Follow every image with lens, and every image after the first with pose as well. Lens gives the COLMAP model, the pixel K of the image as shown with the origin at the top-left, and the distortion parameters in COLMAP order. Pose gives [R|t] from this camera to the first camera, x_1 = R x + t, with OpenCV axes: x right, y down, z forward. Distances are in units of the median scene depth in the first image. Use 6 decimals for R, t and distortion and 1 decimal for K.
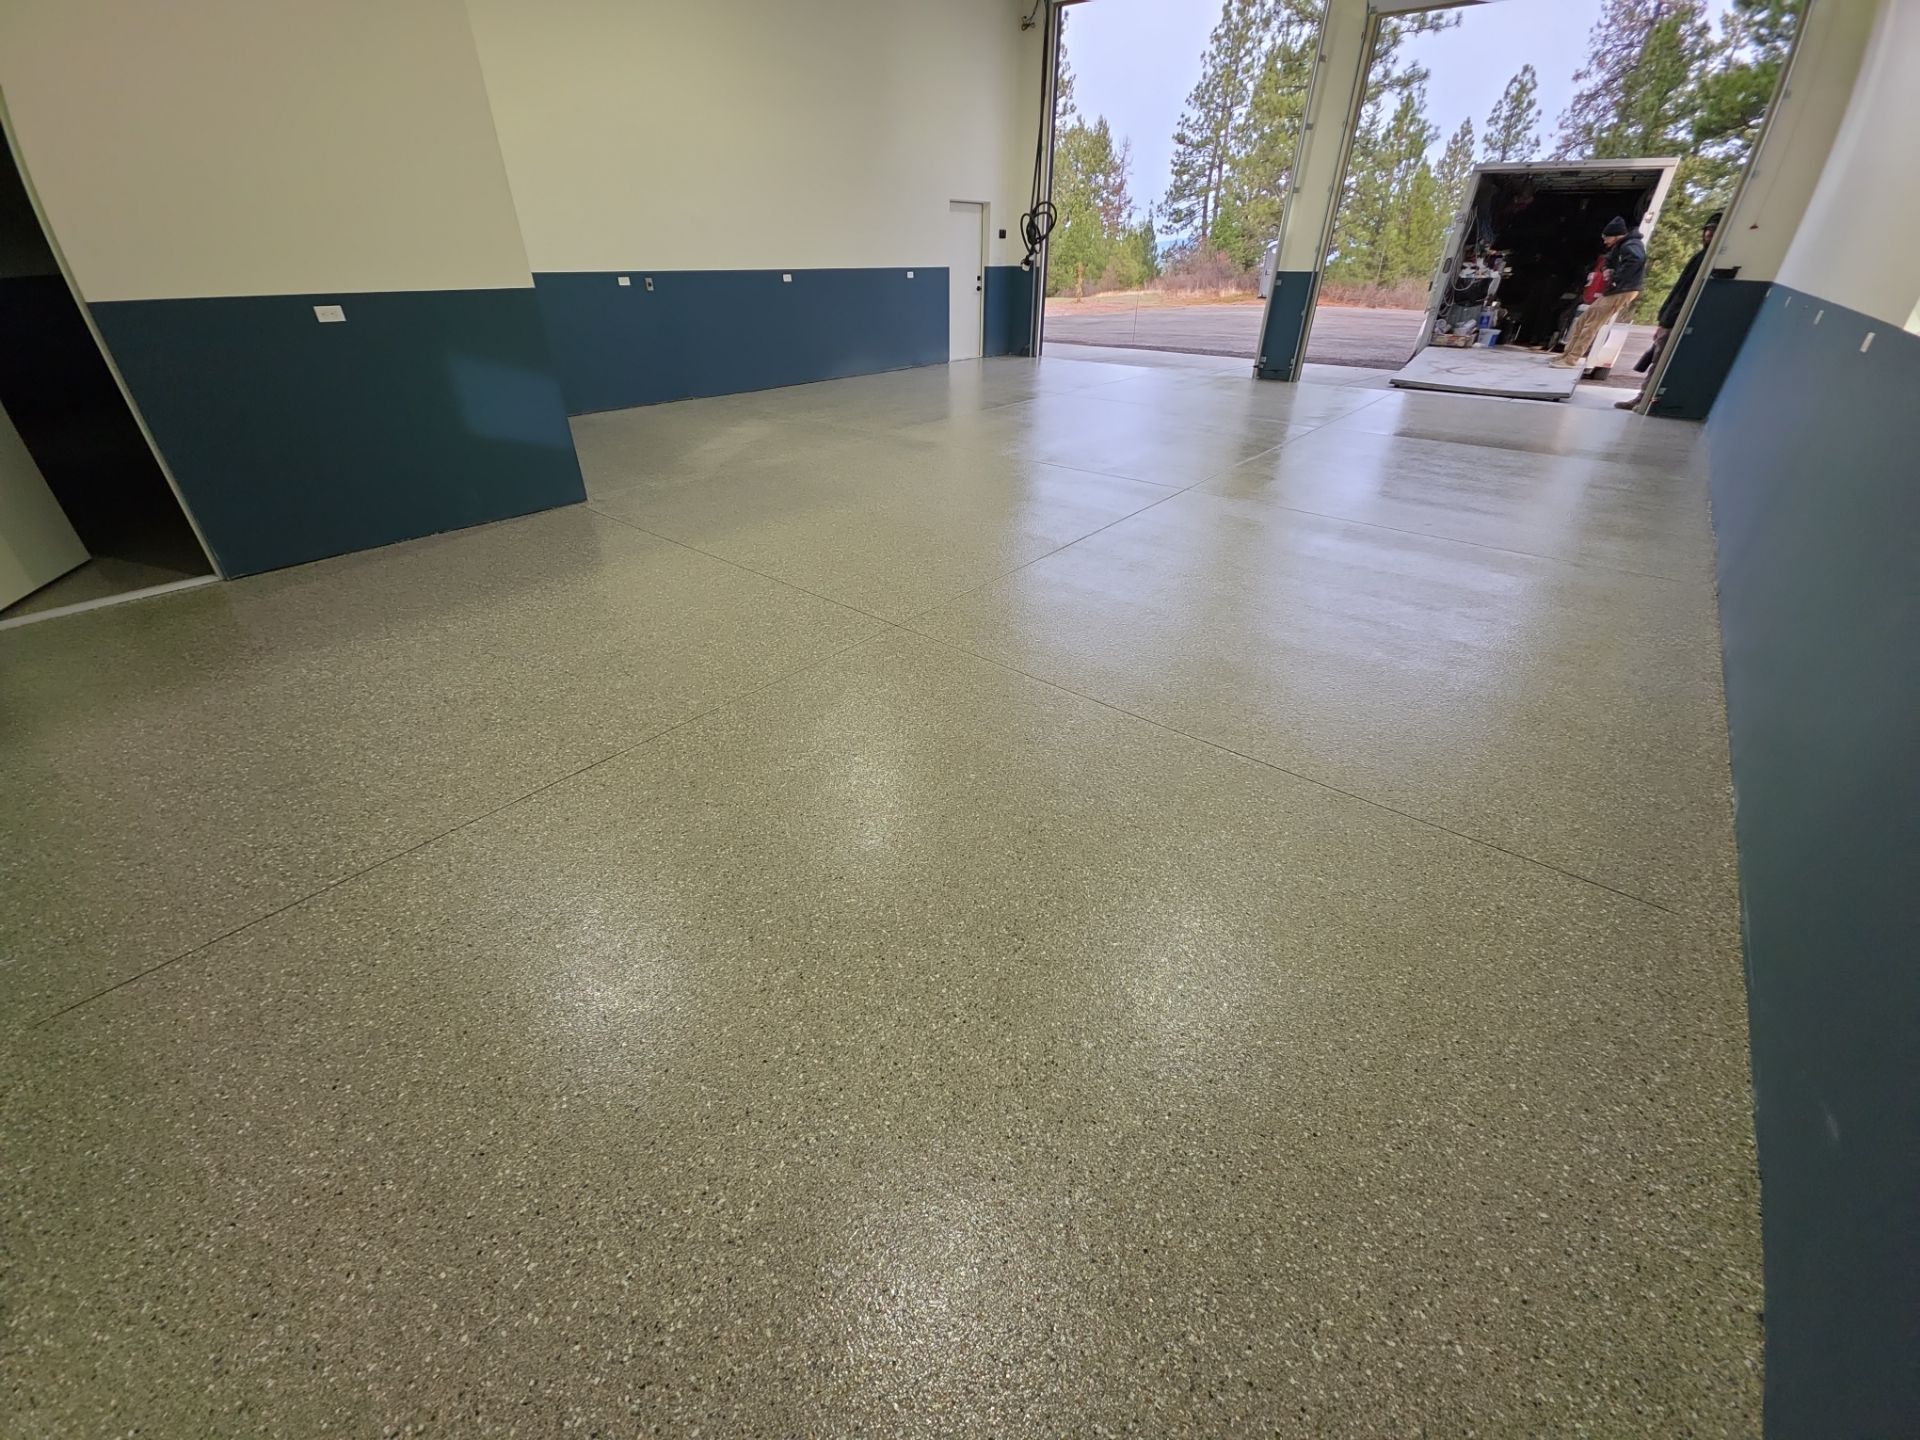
lens RADIAL K [[749.7, 0, 955.7], [0, 749.7, 719.0], [0, 0, 1]] dist [0.014914, -0.008418]
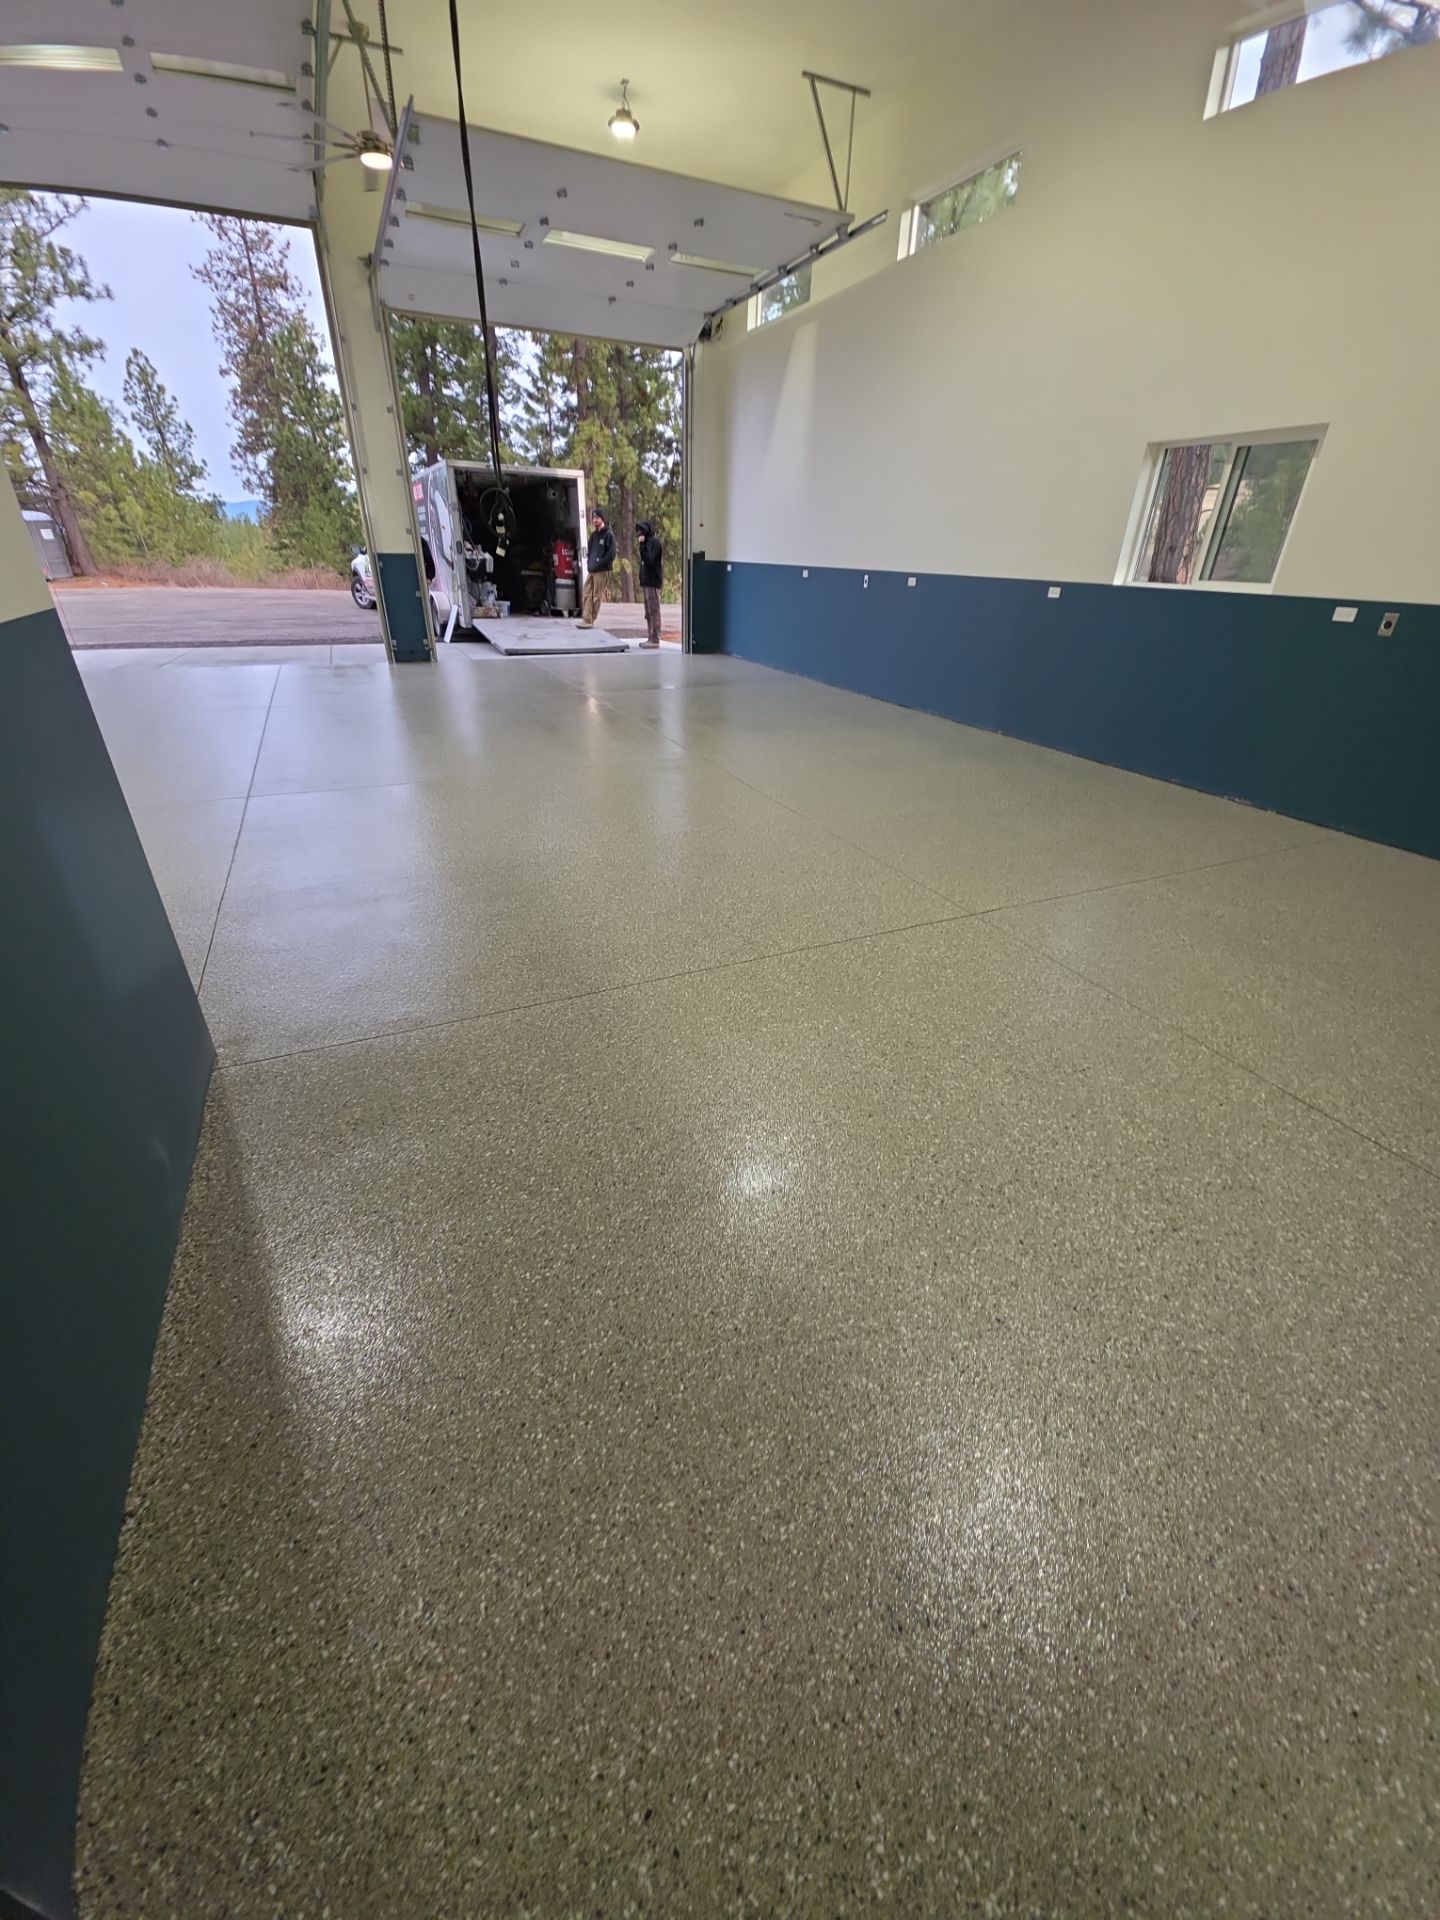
lens RADIAL K [[749.7, 0, 720.0], [0, 749.7, 960.0], [0, 0, 1]] dist [0.014914, -0.008418]
pose [[0.428149, -0.429220, 0.795272, -0.489474], [0.458059, 0.861663, 0.218447, -0.209744], [-0.779018, 0.270754, 0.565529, 0.343857]]
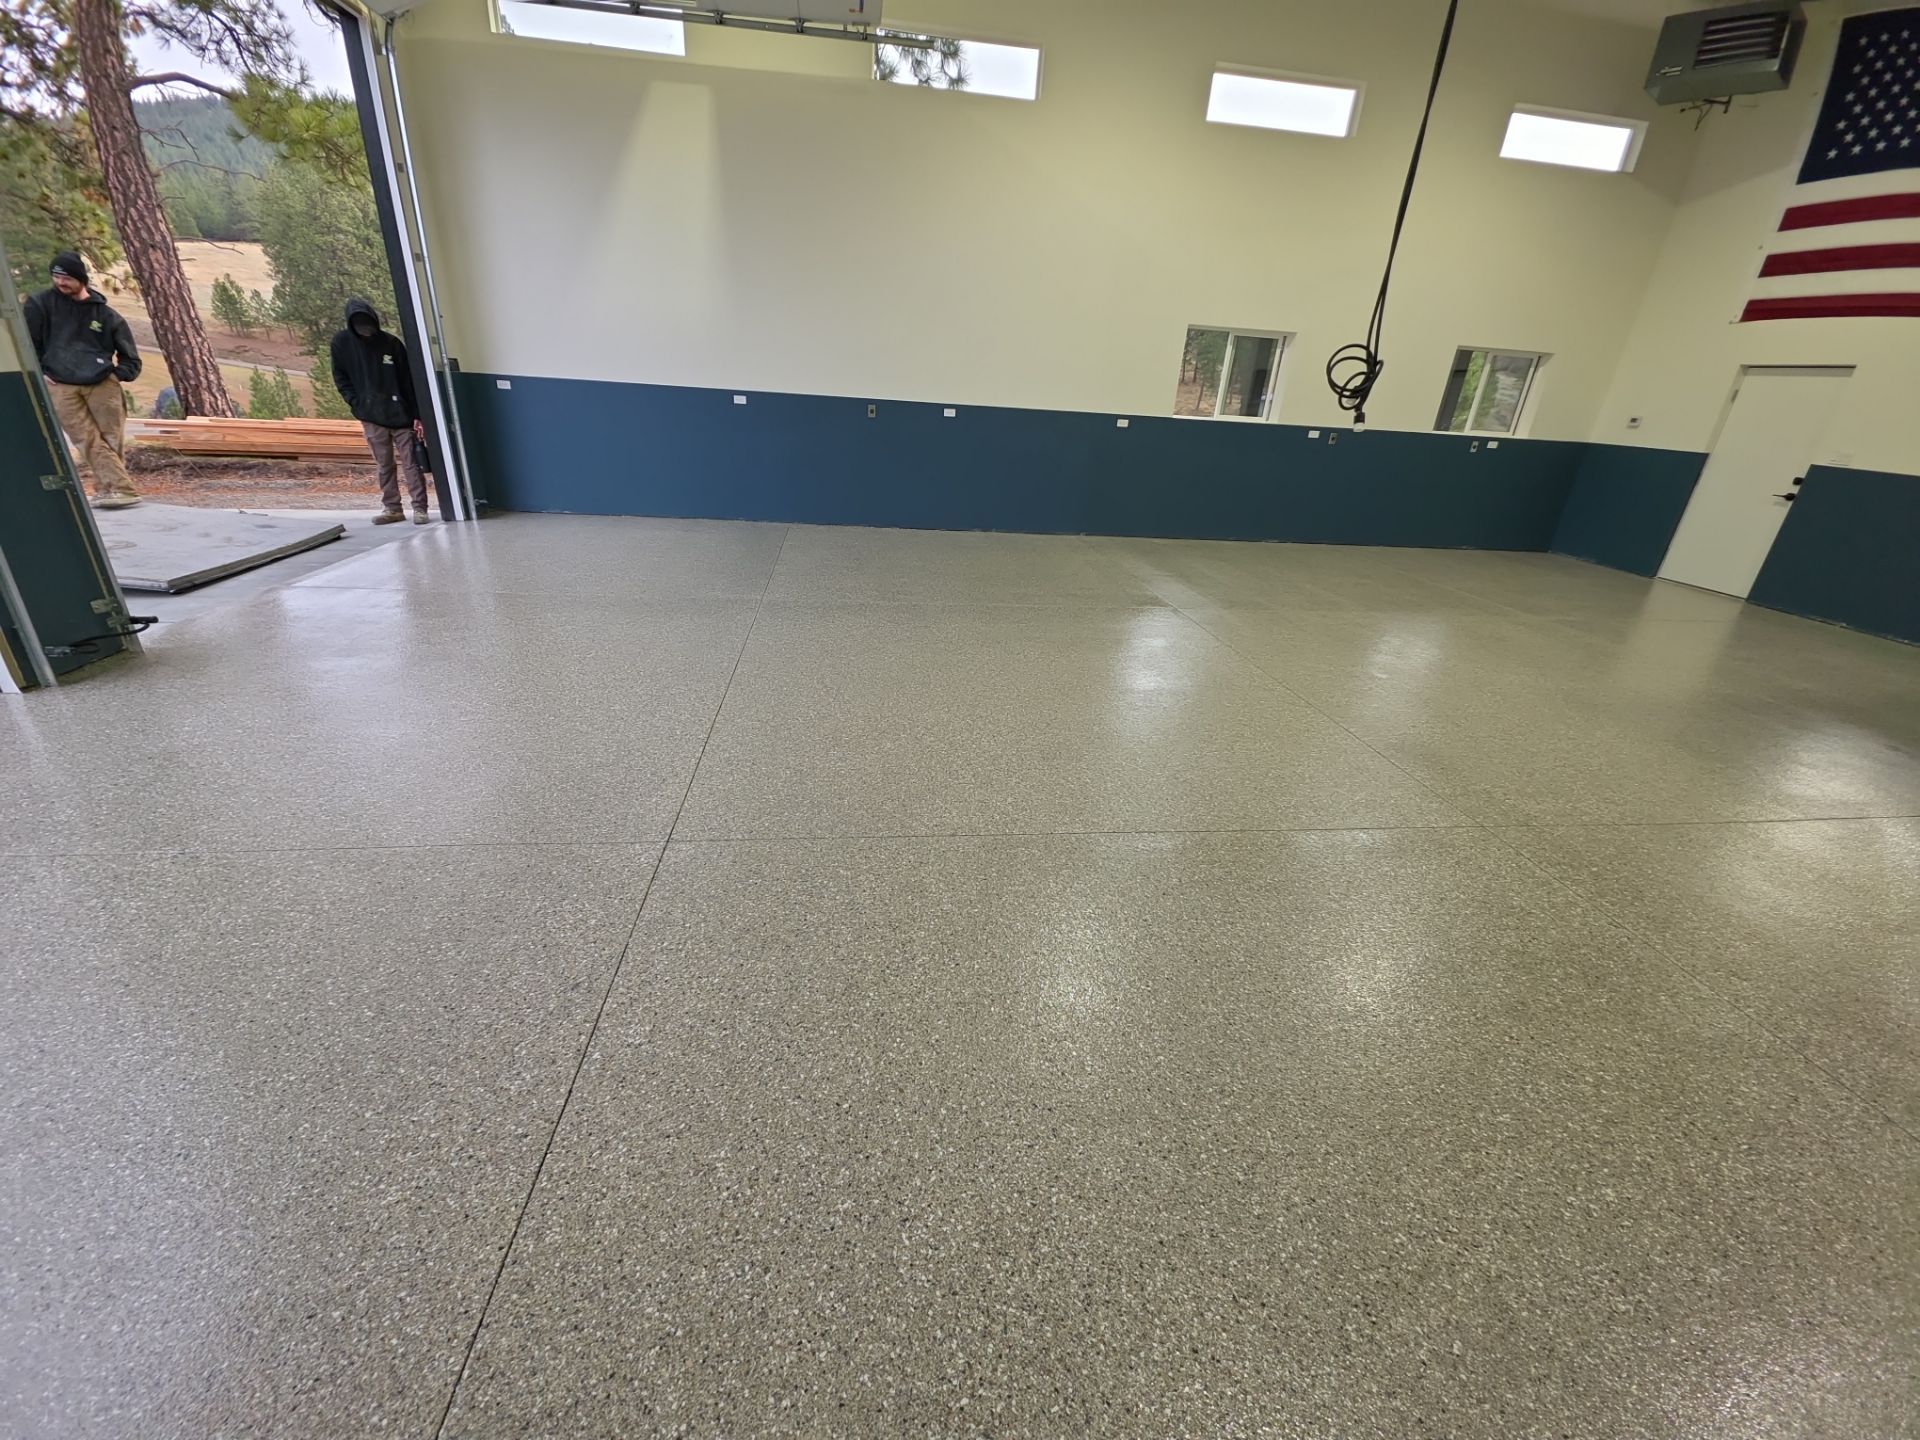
lens RADIAL K [[755.7, 0, 954.5], [0, 755.7, 718.2], [0, 0, 1]] dist [0.016021, -0.009022]
pose [[-0.732469, -0.325332, 0.598037, -0.098655], [0.302831, 0.631047, 0.714194, -0.804898], [-0.609740, 0.704229, -0.363702, 1.278971]]
